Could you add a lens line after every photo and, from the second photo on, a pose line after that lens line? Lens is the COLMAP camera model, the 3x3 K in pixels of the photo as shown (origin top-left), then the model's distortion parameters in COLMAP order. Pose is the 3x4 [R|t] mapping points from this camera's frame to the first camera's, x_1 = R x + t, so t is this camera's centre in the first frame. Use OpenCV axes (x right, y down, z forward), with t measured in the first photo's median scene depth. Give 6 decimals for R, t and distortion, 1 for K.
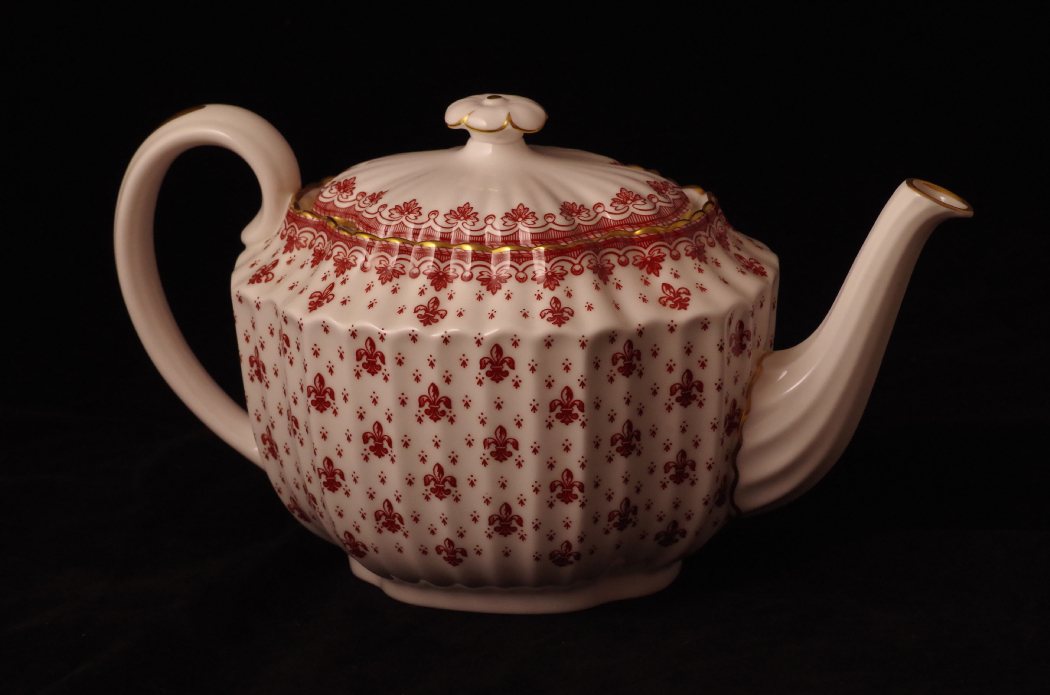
lens RADIAL K [[4559.8, 0, 524.3], [0, 4559.8, 346.8], [0, 0, 1]] dist [0.131162, 0.000000]
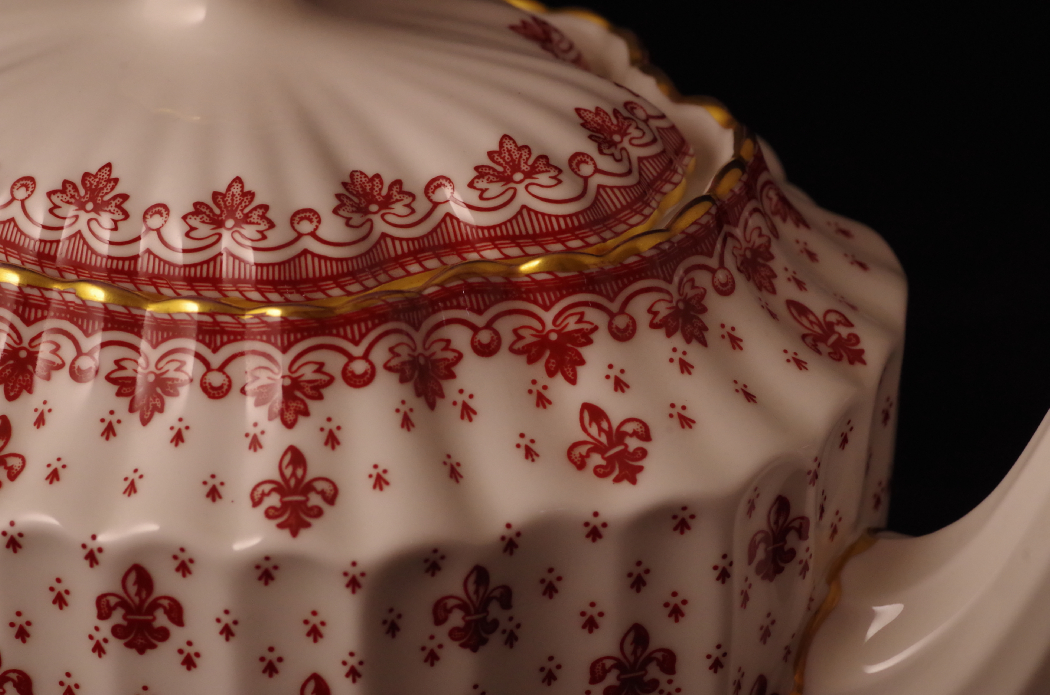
lens RADIAL K [[4559.8, 0, 525.6], [0, 4559.8, 346.9], [0, 0, 1]] dist [0.131162, 0.000000]
pose [[0.994096, 0.055655, -0.093147, 0.061756], [-0.035864, 0.978724, 0.202025, -0.097976], [0.102408, -0.197491, 0.974941, 0.617639]]
